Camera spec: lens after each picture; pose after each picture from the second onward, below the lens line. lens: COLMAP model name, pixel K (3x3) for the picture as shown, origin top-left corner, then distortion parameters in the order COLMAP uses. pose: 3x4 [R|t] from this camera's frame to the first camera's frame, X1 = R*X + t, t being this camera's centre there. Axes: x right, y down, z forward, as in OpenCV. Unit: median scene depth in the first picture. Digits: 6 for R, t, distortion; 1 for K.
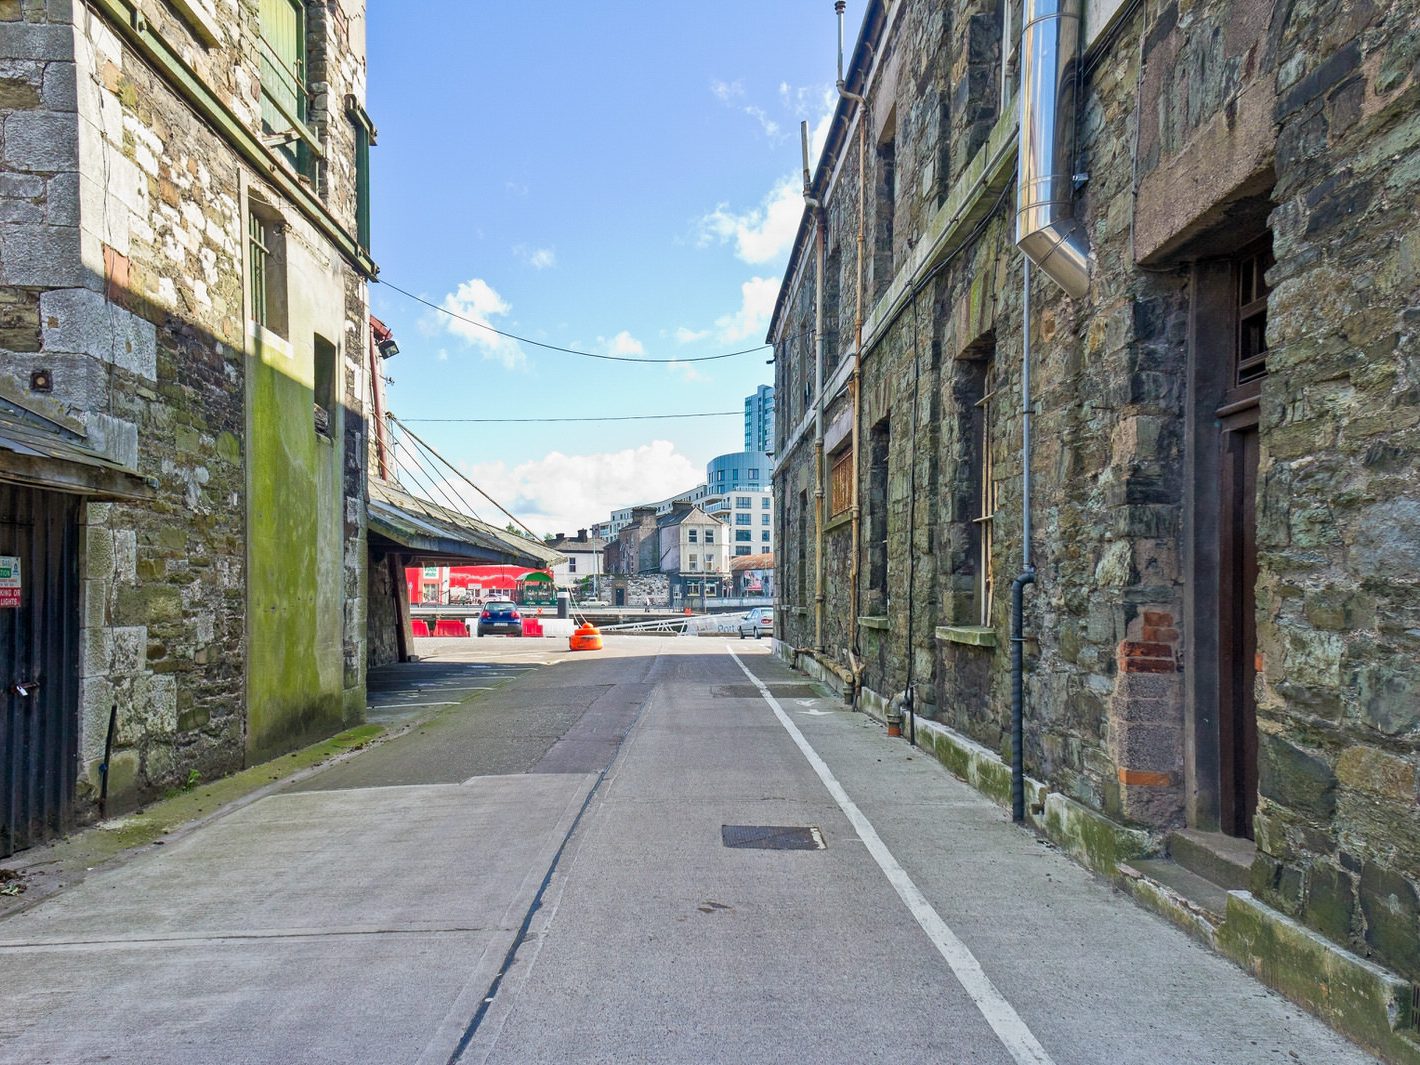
lens RADIAL K [[1067.8, 0, 715.3], [0, 1067.8, 525.3], [0, 0, 1]] dist [0.183557, -0.103124]
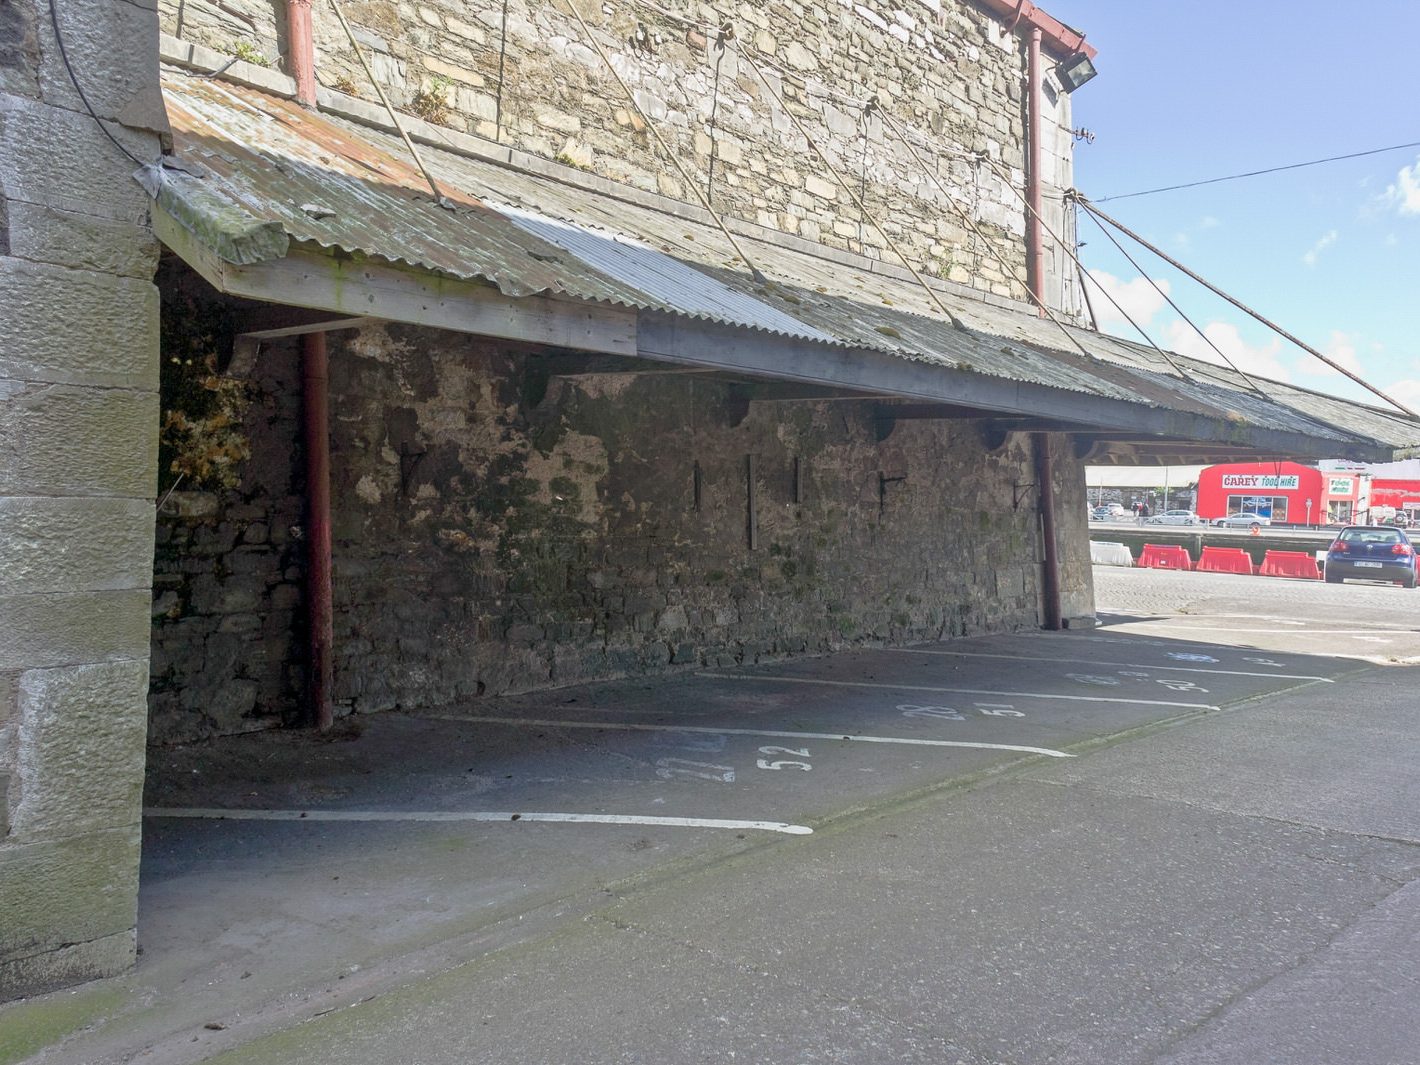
lens RADIAL K [[1067.8, 0, 715.3], [0, 1067.8, 525.3], [0, 0, 1]] dist [0.183557, -0.103124]
pose [[0.704772, 0.034975, -0.708571, -0.009637], [0.019892, 0.997417, 0.069017, 0.018046], [0.709155, -0.062736, 0.702256, 0.285770]]
